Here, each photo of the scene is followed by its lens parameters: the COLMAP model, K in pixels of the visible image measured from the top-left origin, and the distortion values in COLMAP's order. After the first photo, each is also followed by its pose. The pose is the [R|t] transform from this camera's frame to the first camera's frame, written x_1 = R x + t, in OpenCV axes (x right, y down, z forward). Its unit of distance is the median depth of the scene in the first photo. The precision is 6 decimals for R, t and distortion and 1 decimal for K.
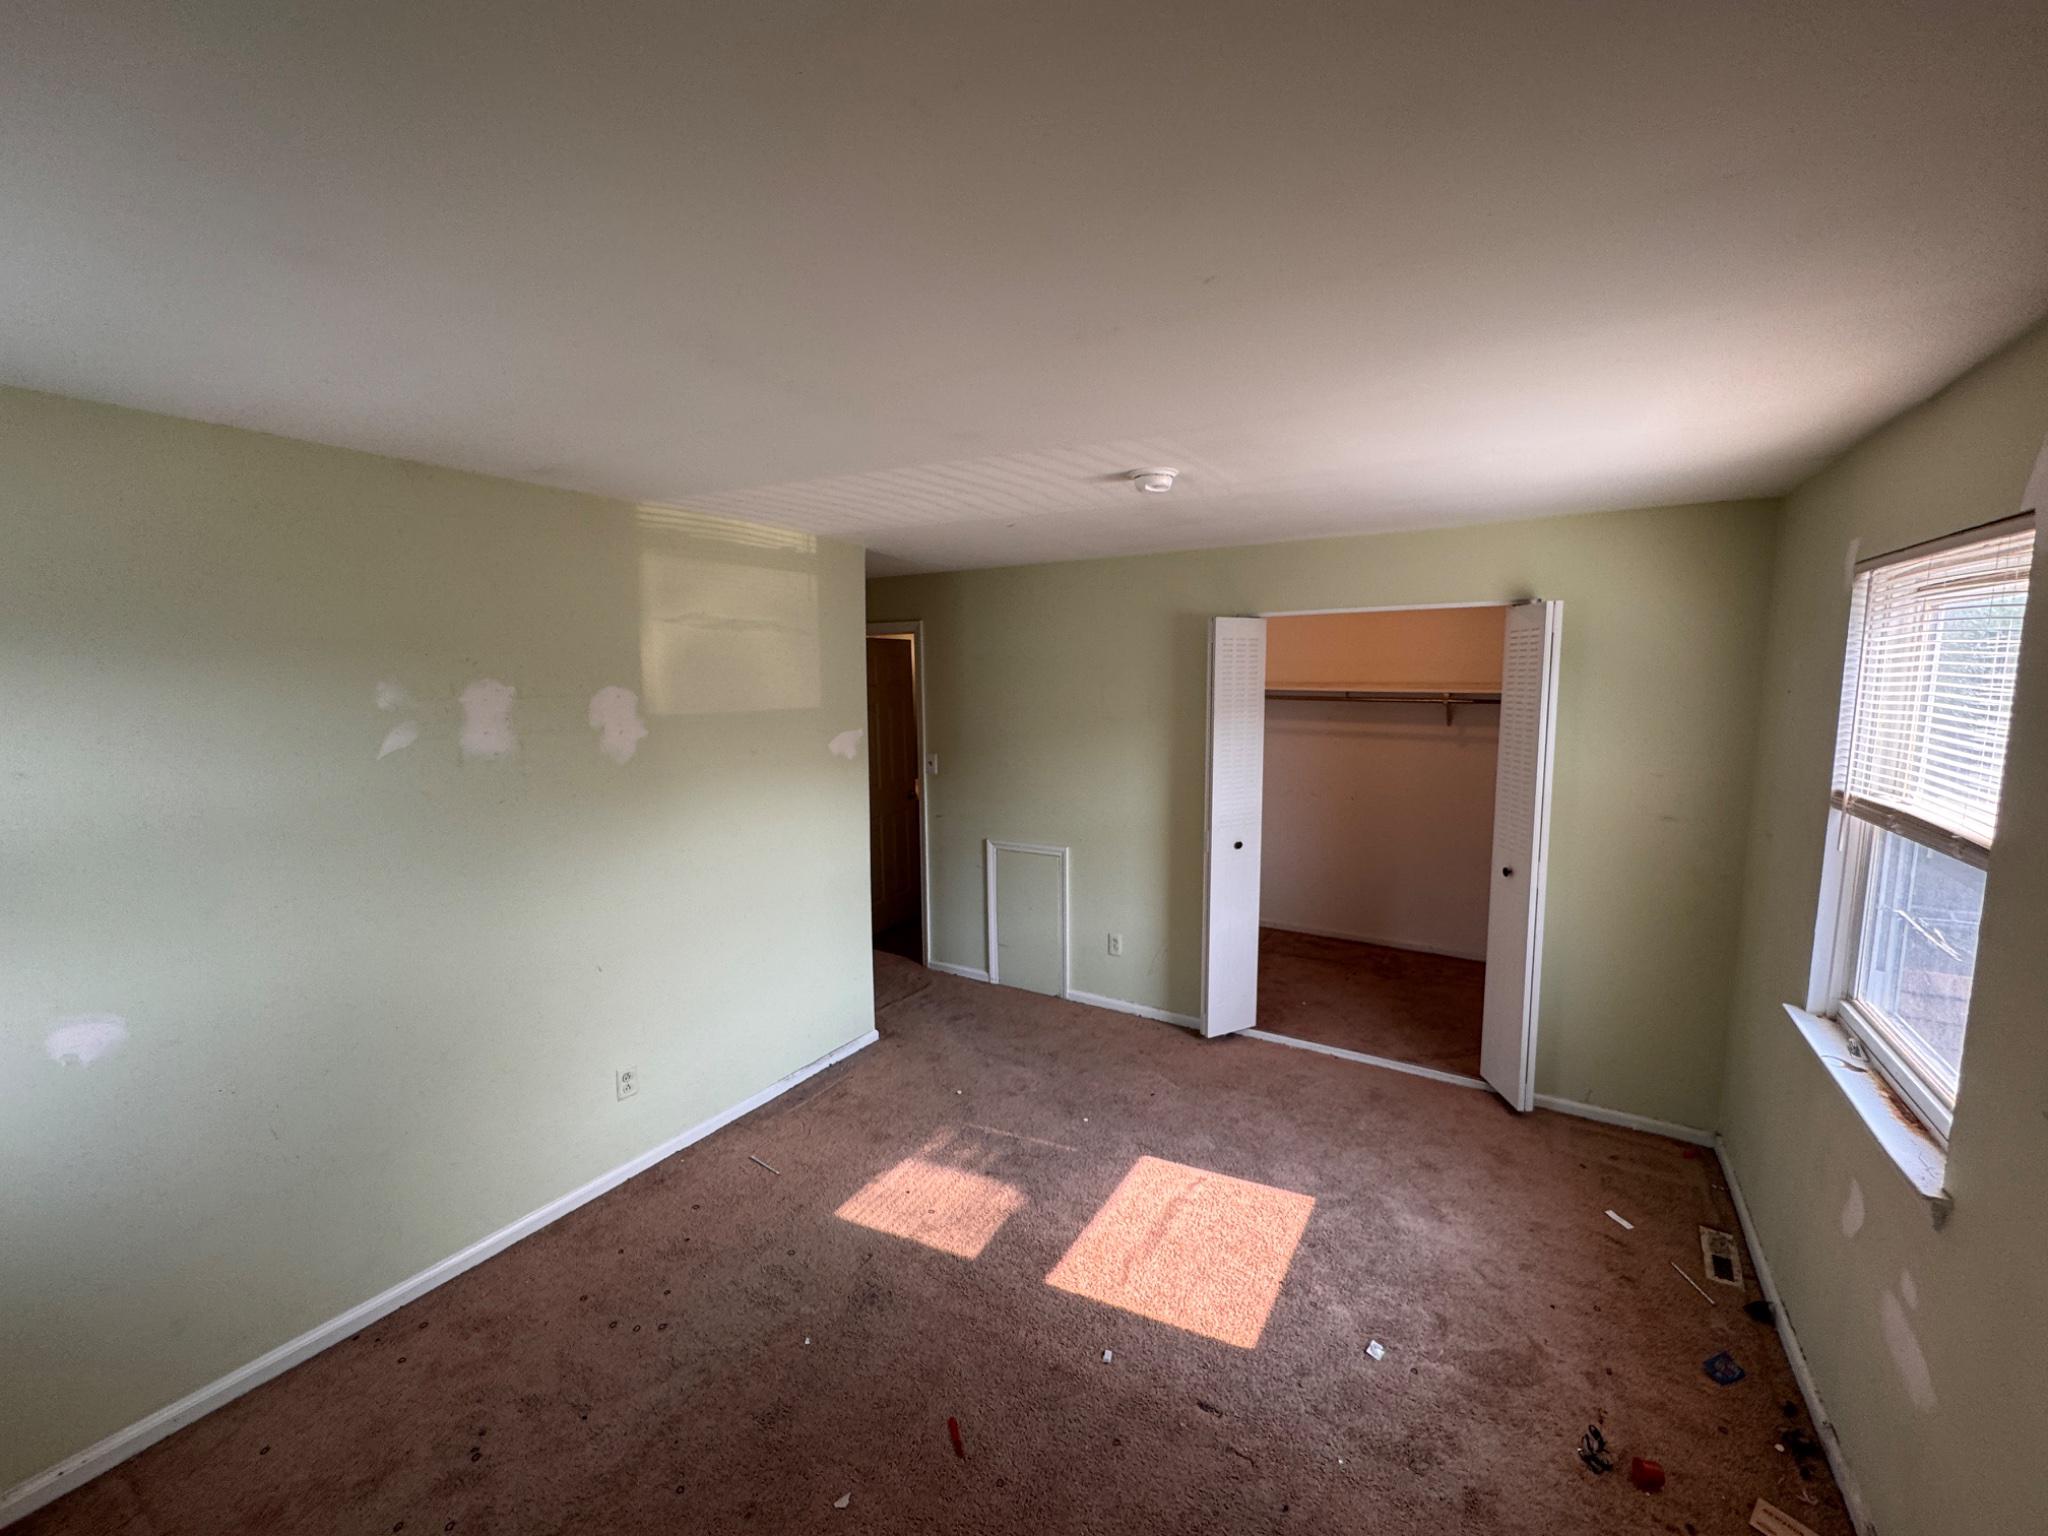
lens RADIAL K [[820.7, 0, 1021.7], [0, 820.7, 769.8], [0, 0, 1]] dist [-0.001633, -0.000277]
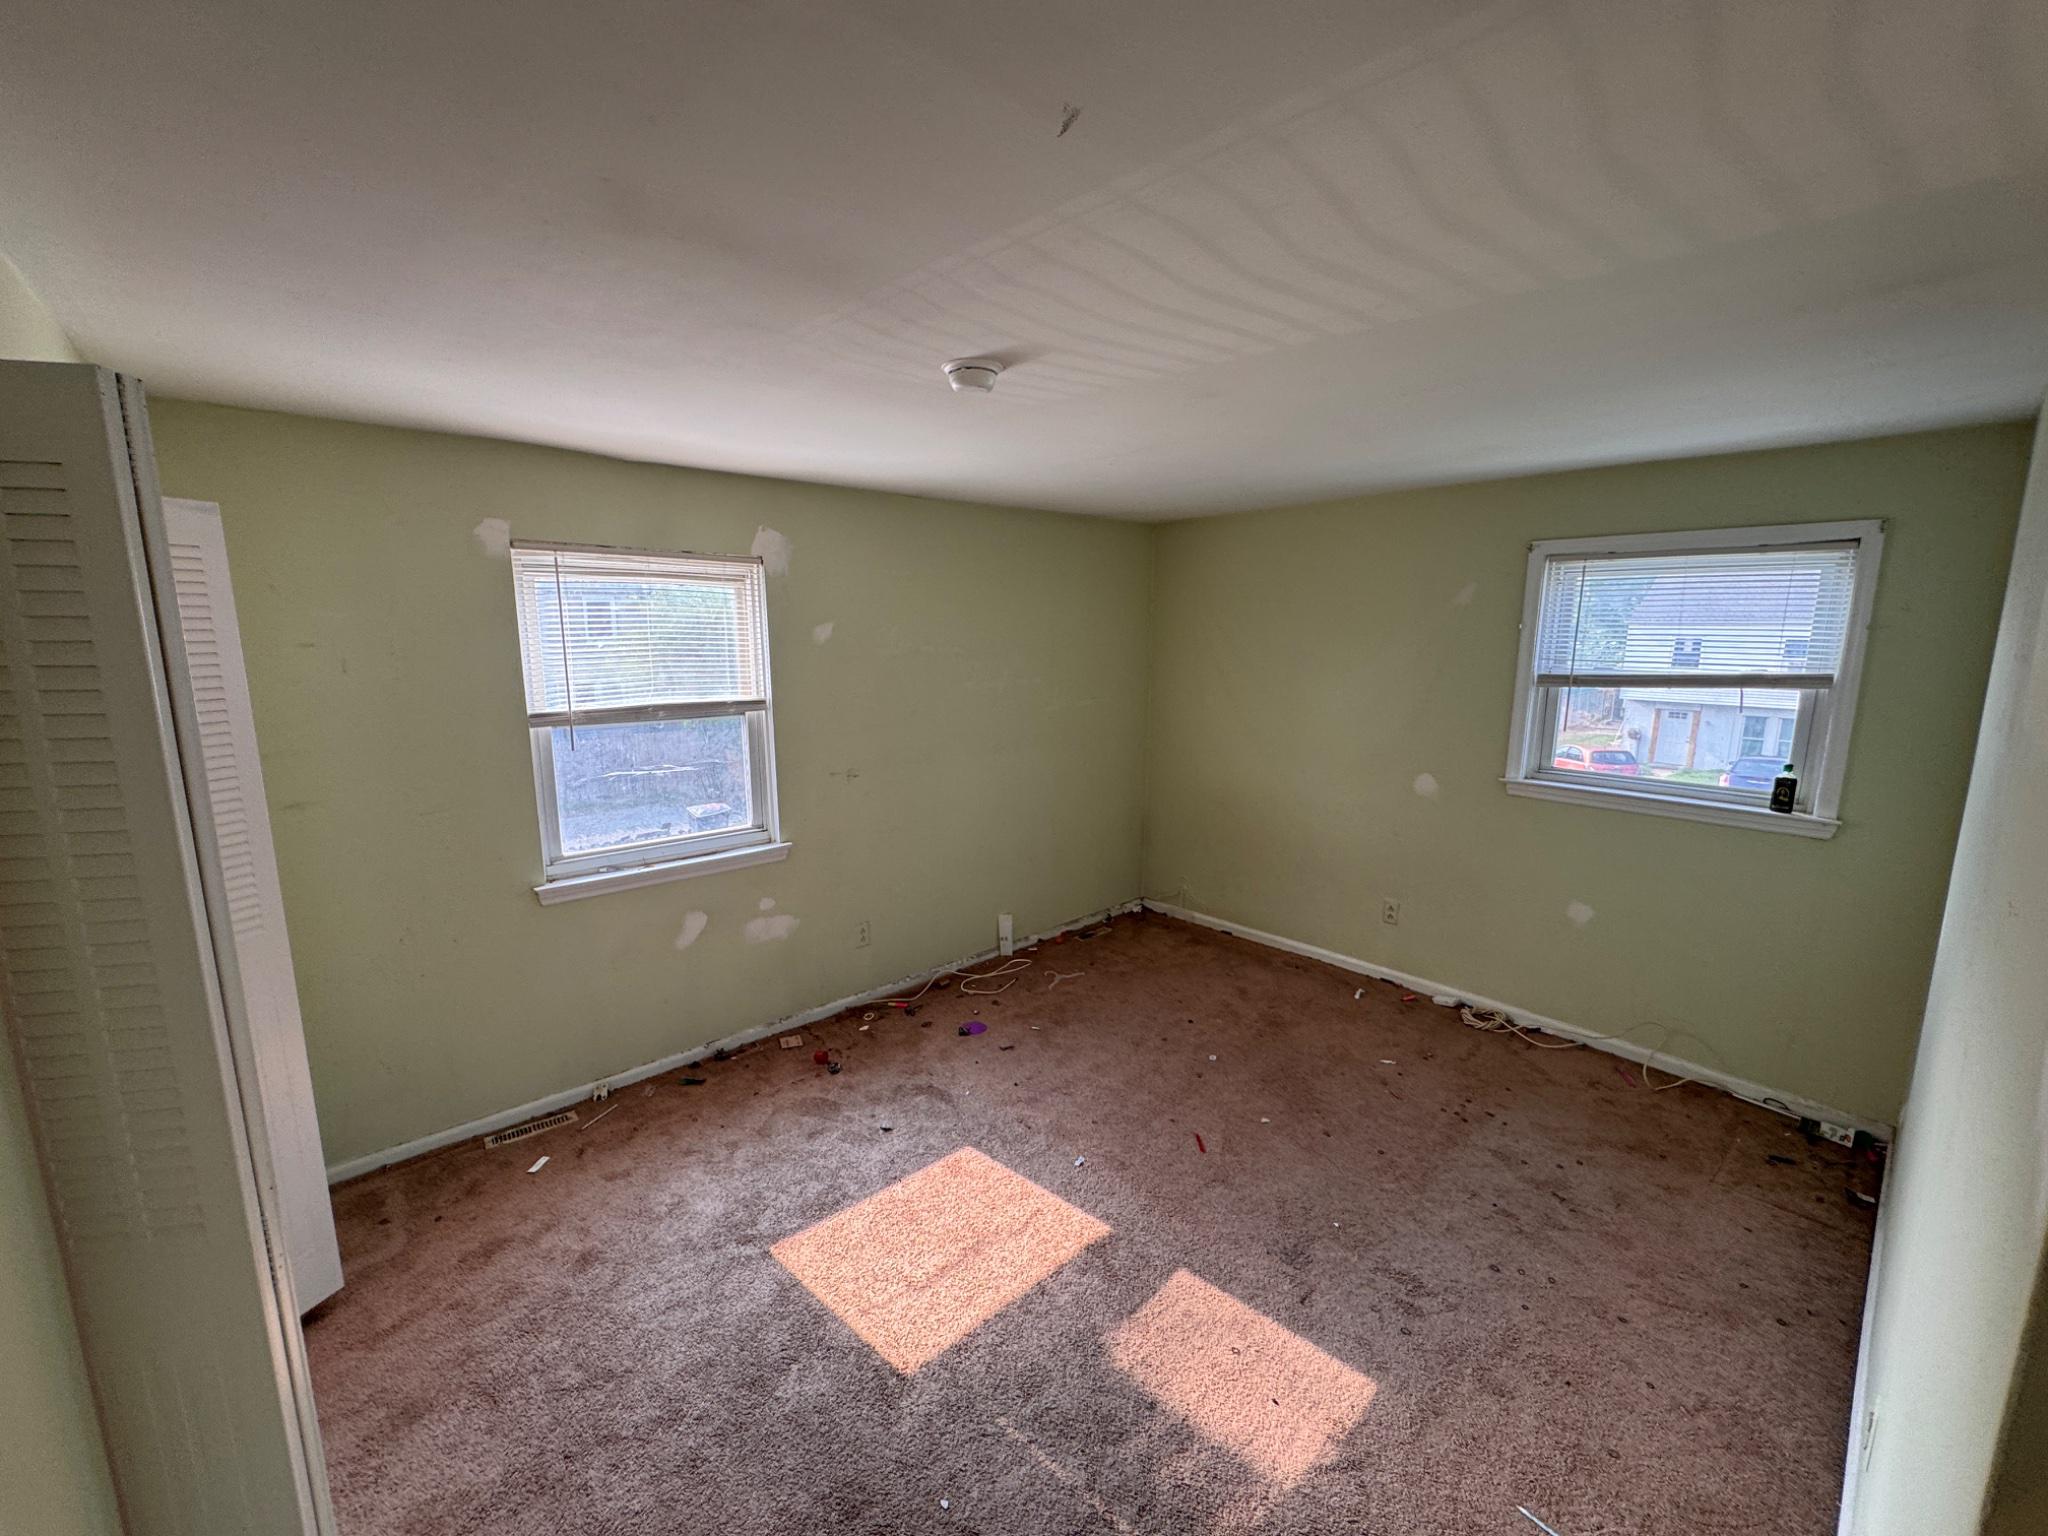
lens RADIAL K [[820.7, 0, 1024.8], [0, 820.7, 759.9], [0, 0, 1]] dist [-0.001633, -0.000277]
pose [[-0.960842, -0.037553, 0.274540, -0.101601], [0.040218, 0.961384, 0.272257, -0.170560], [-0.274163, 0.272638, -0.922228, 1.465264]]
